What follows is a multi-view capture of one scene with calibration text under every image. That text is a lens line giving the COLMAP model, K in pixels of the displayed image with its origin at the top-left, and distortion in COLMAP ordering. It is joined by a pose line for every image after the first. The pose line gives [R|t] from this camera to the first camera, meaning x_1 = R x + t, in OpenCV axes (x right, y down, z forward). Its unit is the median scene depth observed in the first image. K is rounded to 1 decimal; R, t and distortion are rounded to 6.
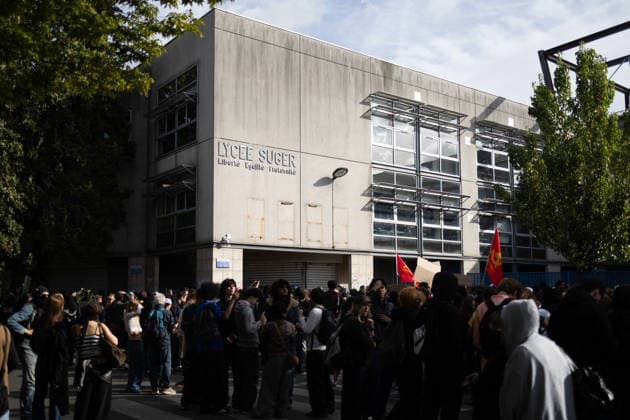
lens RADIAL K [[635.4, 0, 315.0], [0, 635.4, 211.1], [0, 0, 1]] dist [-0.006874, 0.000000]
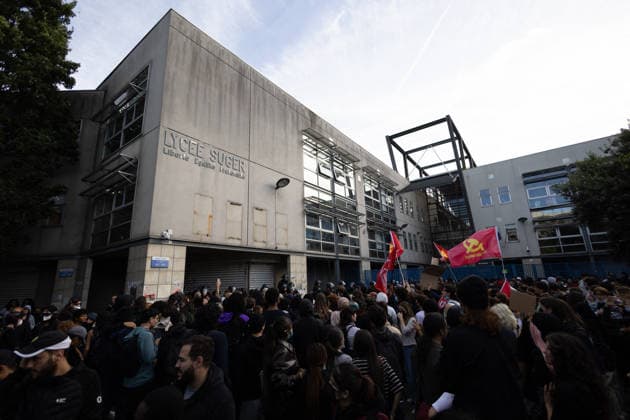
lens RADIAL K [[289.4, 0, 312.6], [0, 289.4, 206.5], [0, 0, 1]] dist [0.014745, 0.000594]
pose [[0.963052, 0.041653, 0.266076, -0.047894], [-0.007670, 0.991809, -0.127501, 0.050093], [-0.269208, 0.120749, 0.955483, 0.500977]]
